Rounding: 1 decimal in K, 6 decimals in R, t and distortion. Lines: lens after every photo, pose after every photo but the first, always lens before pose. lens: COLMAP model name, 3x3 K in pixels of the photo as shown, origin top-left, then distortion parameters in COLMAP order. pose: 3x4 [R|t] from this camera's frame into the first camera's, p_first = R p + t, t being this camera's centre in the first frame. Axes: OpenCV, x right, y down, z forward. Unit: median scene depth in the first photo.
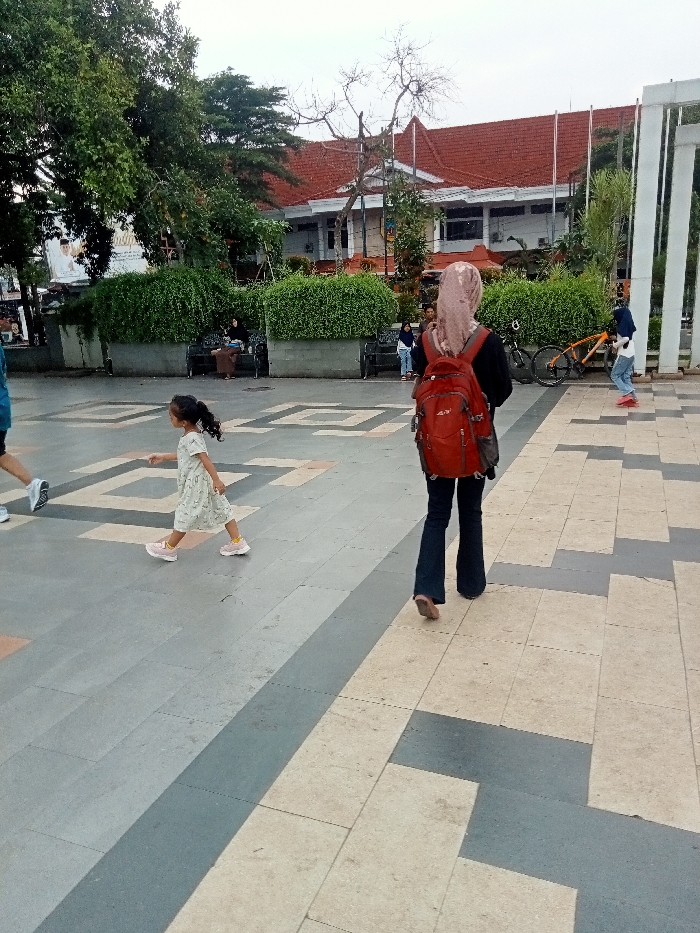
lens RADIAL K [[685.4, 0, 352.6], [0, 685.4, 468.7], [0, 0, 1]] dist [0.010357, -0.010597]
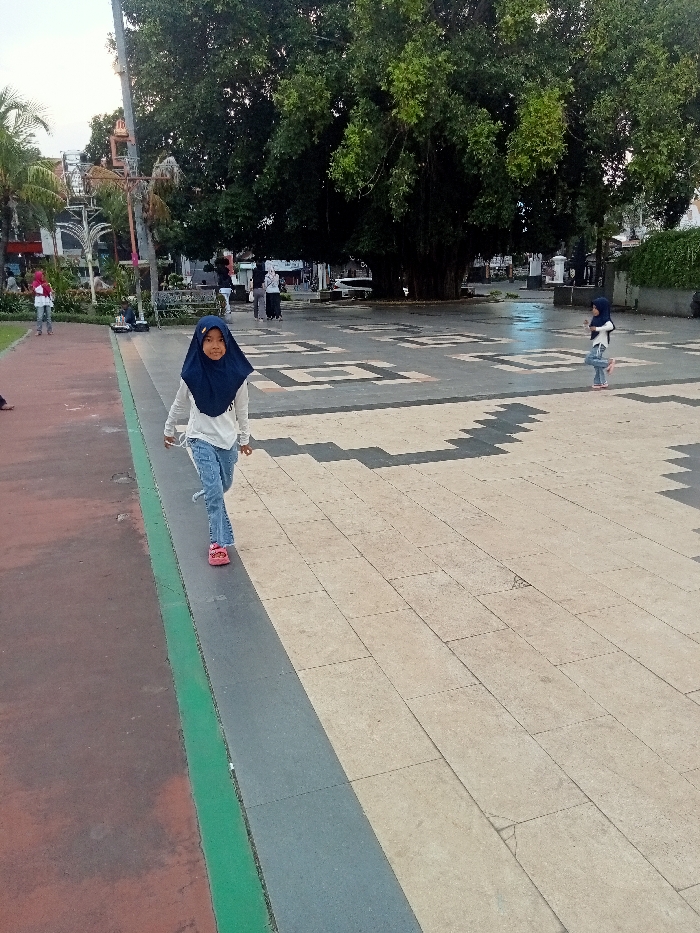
lens RADIAL K [[685.4, 0, 349.6], [0, 685.4, 467.3], [0, 0, 1]] dist [0.010357, -0.010597]
pose [[0.644816, 0.244706, -0.724107, 0.311429], [-0.189263, 0.968981, 0.158920, 0.042862], [0.740535, 0.034572, 0.671128, -0.253281]]
